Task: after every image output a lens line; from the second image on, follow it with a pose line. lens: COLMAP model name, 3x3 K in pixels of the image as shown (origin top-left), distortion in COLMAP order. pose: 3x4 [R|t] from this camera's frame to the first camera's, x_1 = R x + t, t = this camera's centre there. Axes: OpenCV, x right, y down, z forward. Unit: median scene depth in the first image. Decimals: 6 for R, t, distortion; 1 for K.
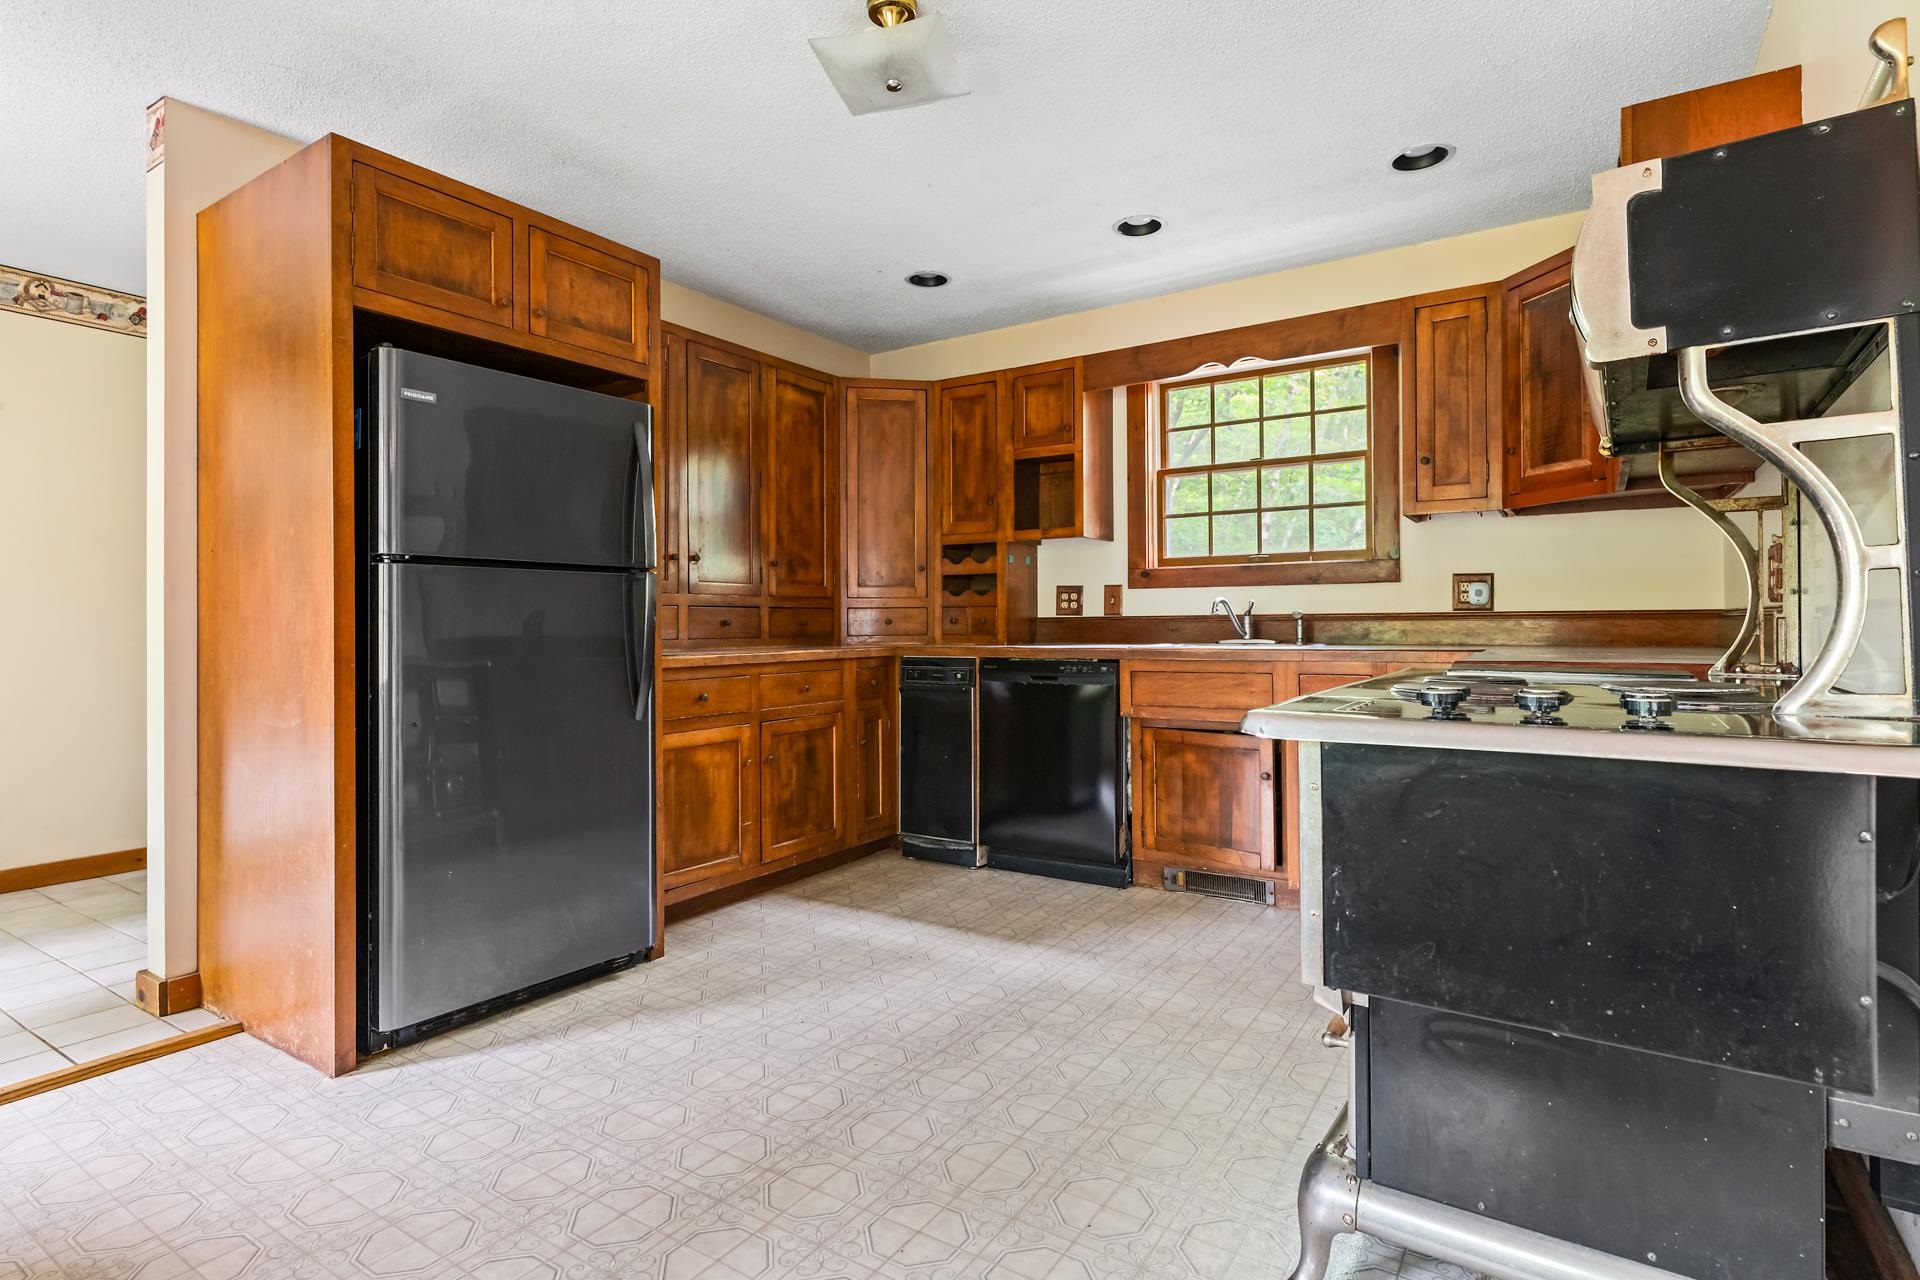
lens RADIAL K [[967.7, 0, 963.0], [0, 967.7, 642.5], [0, 0, 1]] dist [0.012387, -0.003086]
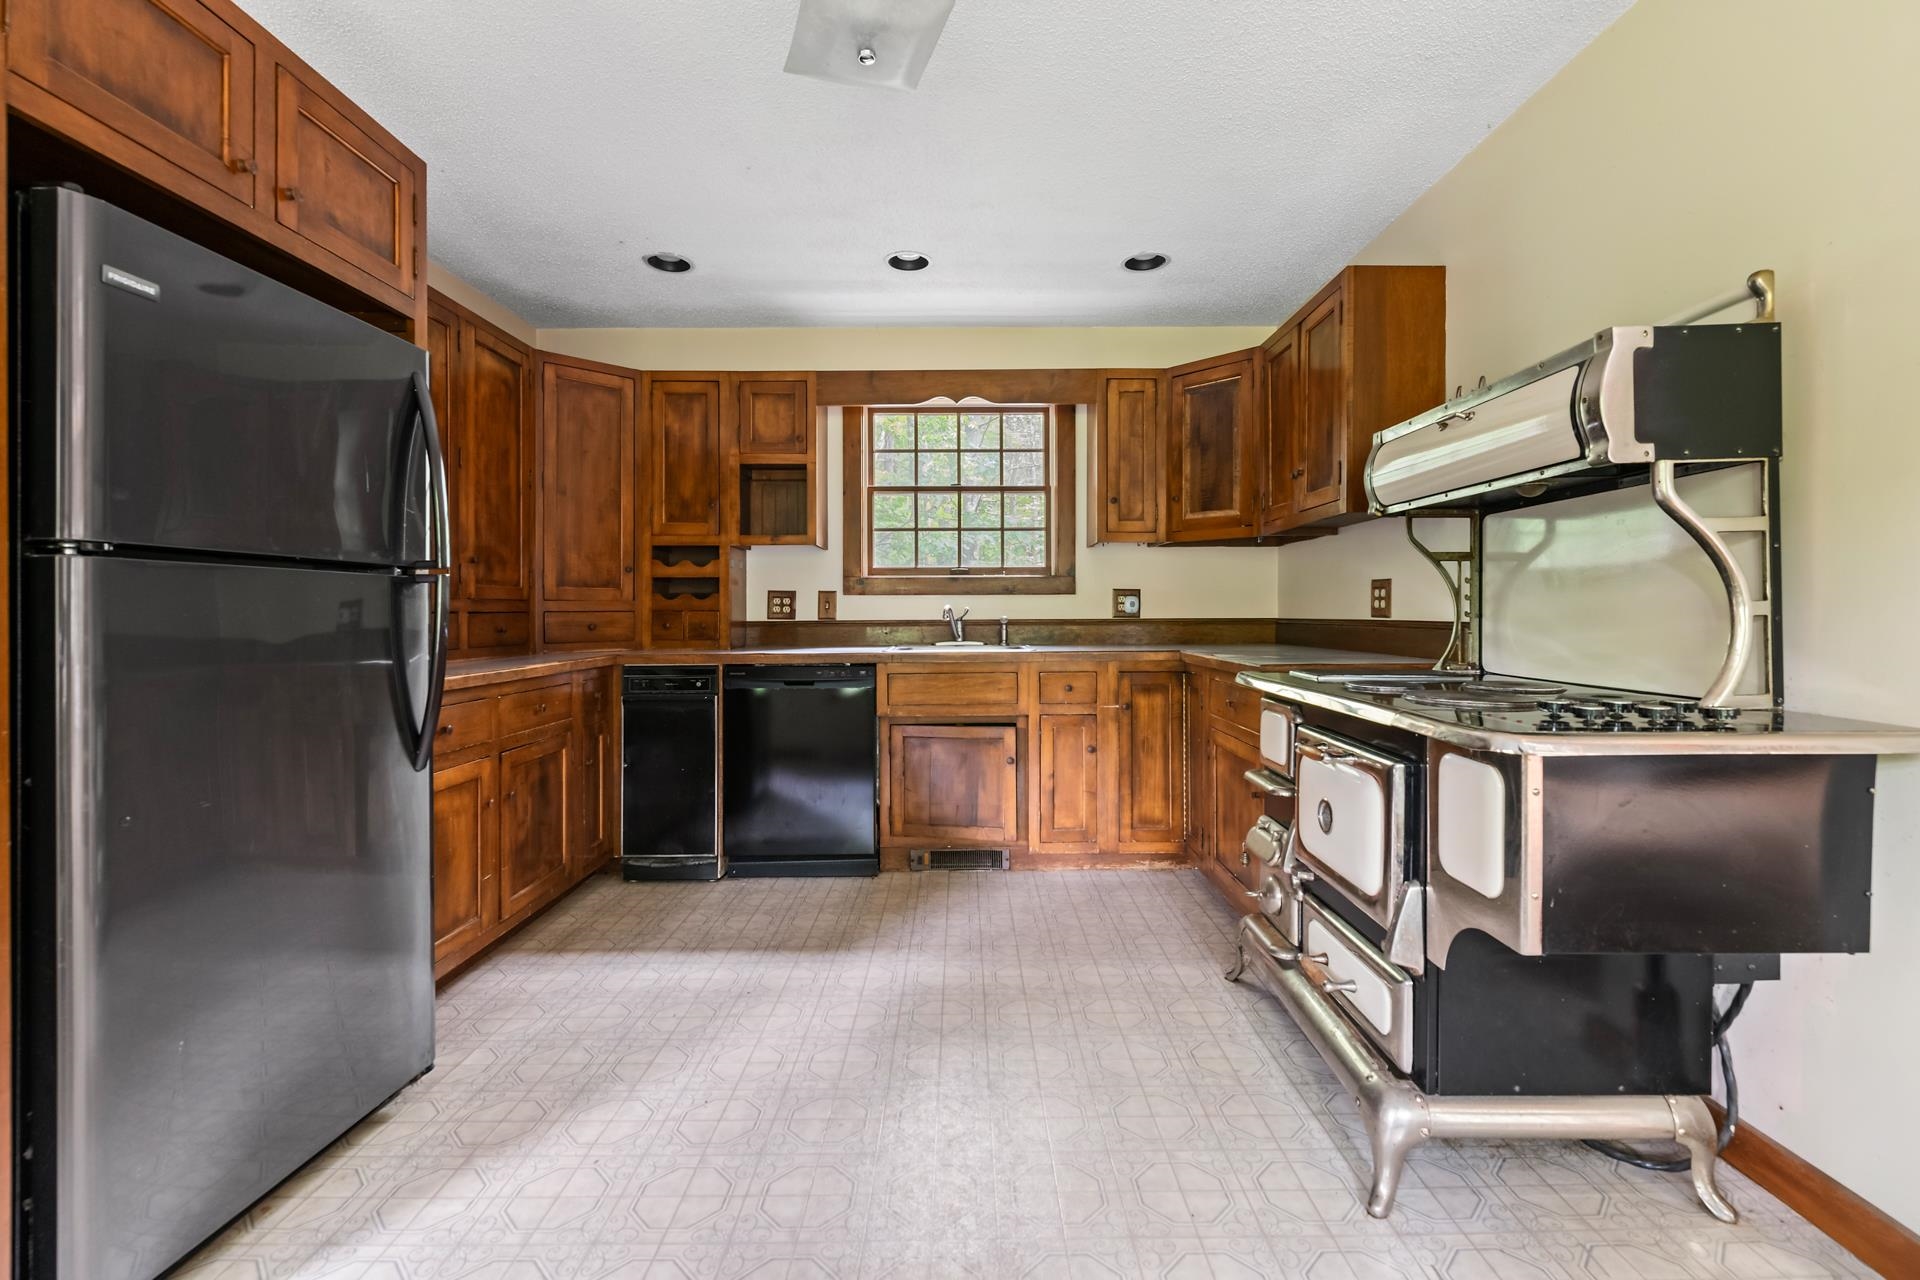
lens RADIAL K [[841.9, 0, 969.1], [0, 841.9, 636.5], [0, 0, 1]] dist [0.000271, -0.002940]
pose [[0.833094, -0.013834, 0.552958, -0.276201], [0.009849, 0.999900, 0.010178, -0.021280], [-0.553043, -0.003033, 0.833147, 0.178766]]
